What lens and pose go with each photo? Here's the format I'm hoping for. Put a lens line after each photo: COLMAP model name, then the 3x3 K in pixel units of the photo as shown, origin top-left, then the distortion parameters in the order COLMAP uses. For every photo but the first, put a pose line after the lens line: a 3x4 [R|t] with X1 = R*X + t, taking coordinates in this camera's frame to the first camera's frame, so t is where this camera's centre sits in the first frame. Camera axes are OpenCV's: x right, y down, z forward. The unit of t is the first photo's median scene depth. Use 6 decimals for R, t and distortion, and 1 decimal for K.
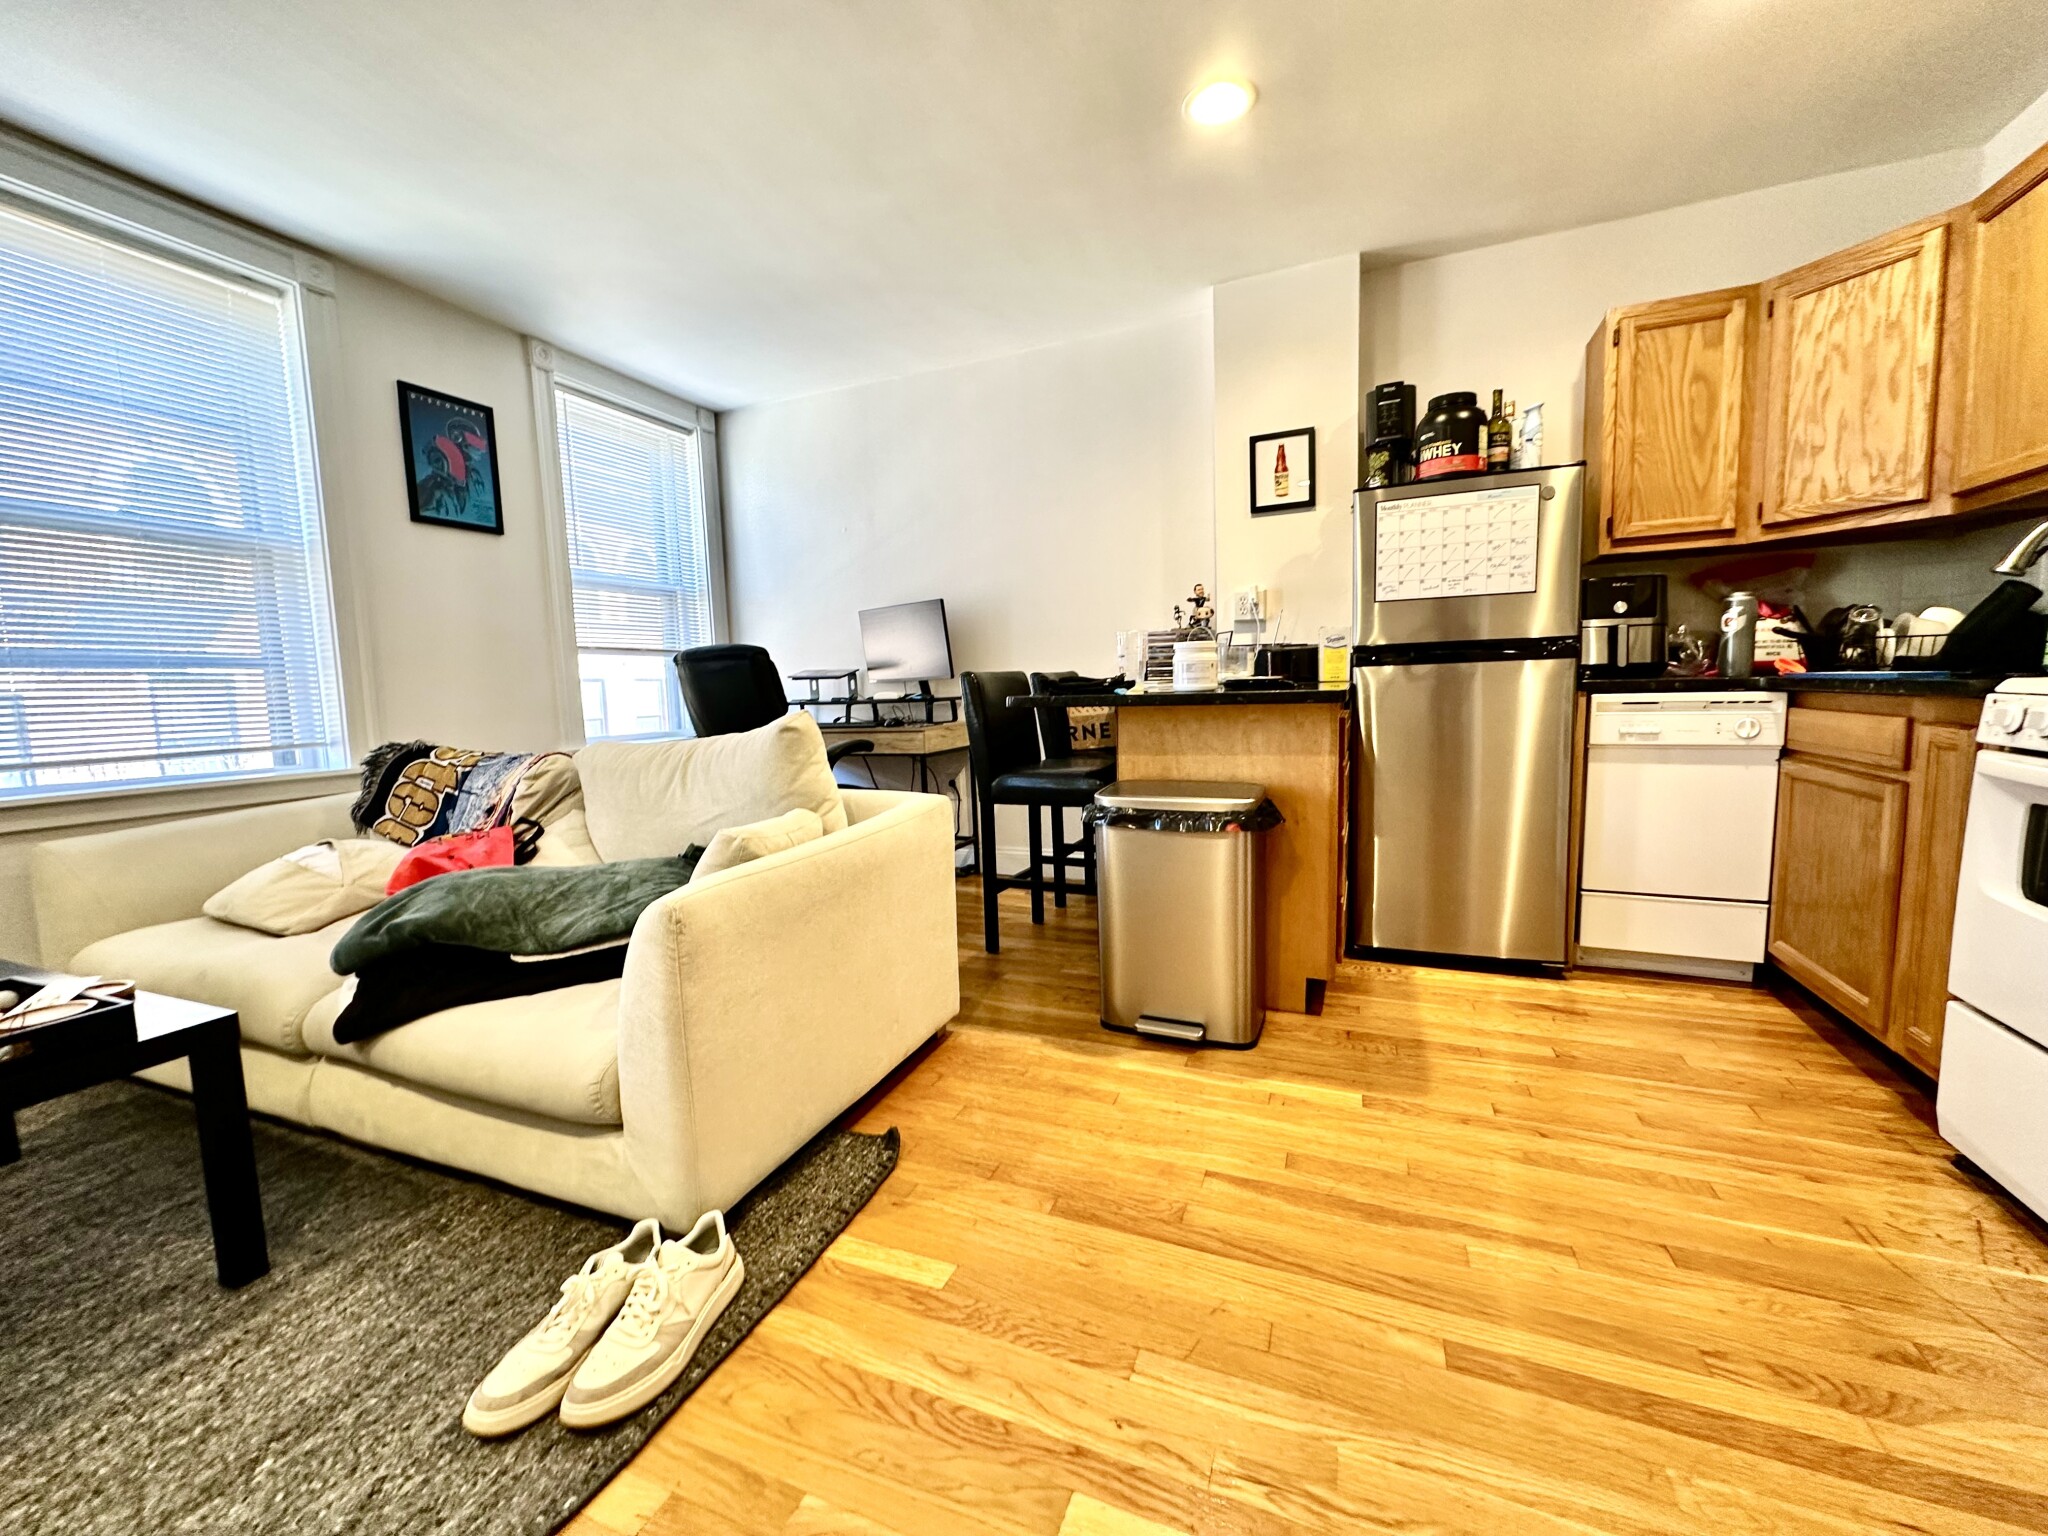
lens RADIAL K [[811.1, 0, 1025.2], [0, 811.1, 767.8], [0, 0, 1]] dist [-0.002944, 0.000841]
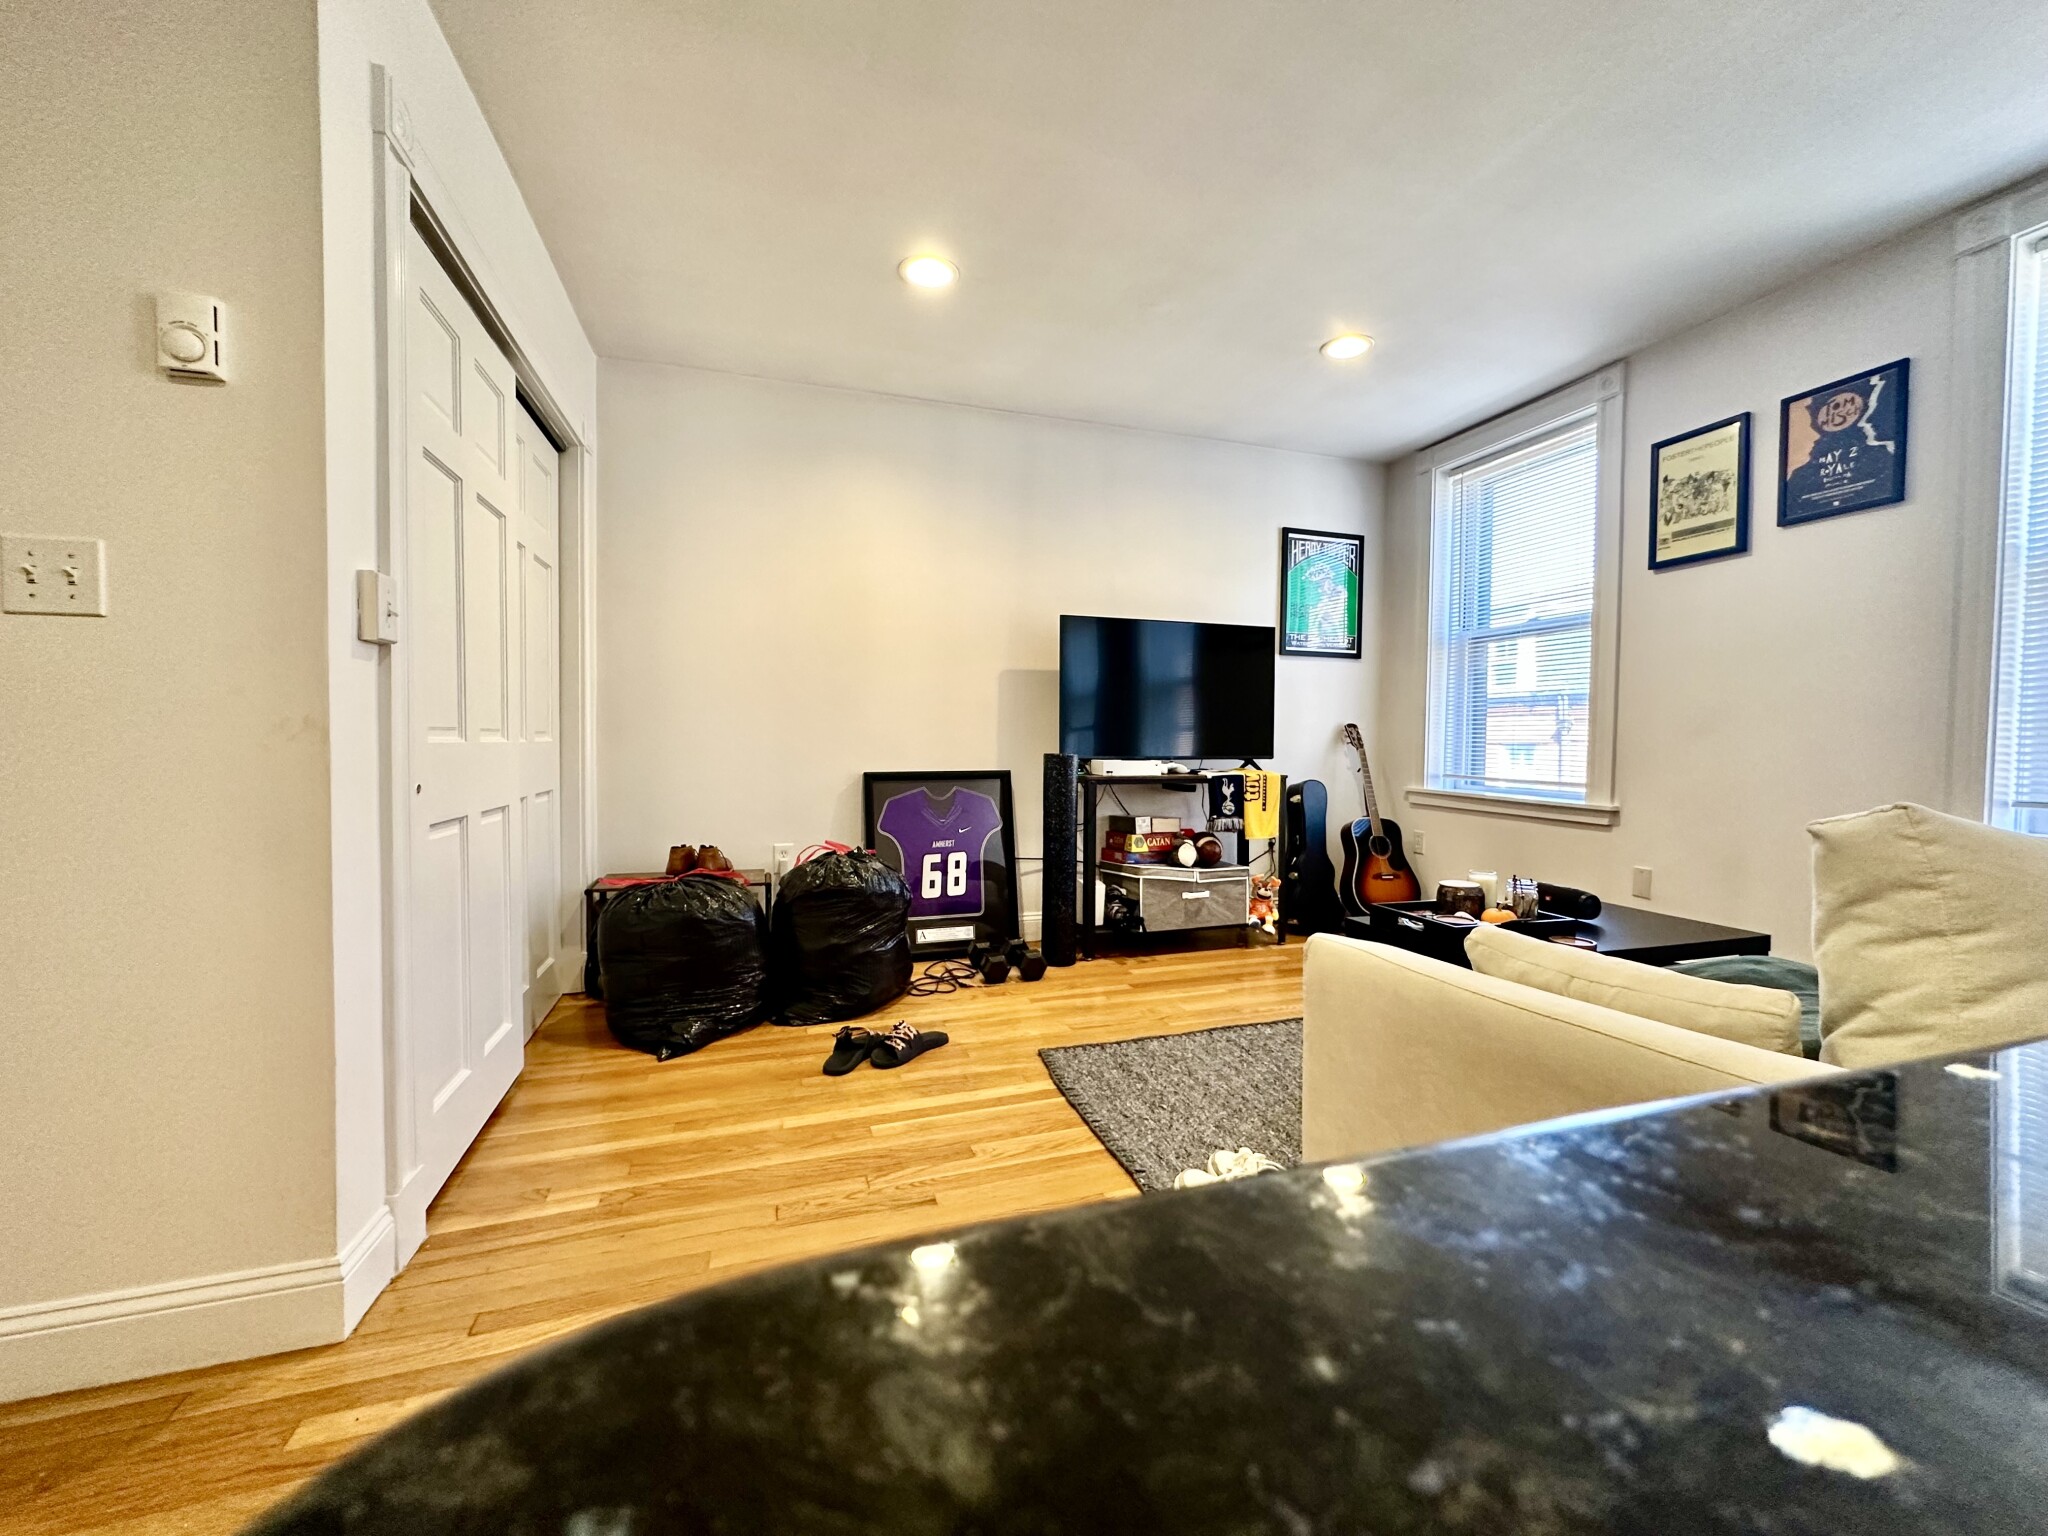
lens RADIAL K [[811.1, 0, 1023.5], [0, 811.1, 768.5], [0, 0, 1]] dist [-0.002944, 0.000841]
pose [[-0.768572, 0.045240, -0.638161, 0.322592], [-0.047573, 0.990693, 0.127527, -0.104077], [0.637992, 0.128373, -0.759267, 0.863463]]
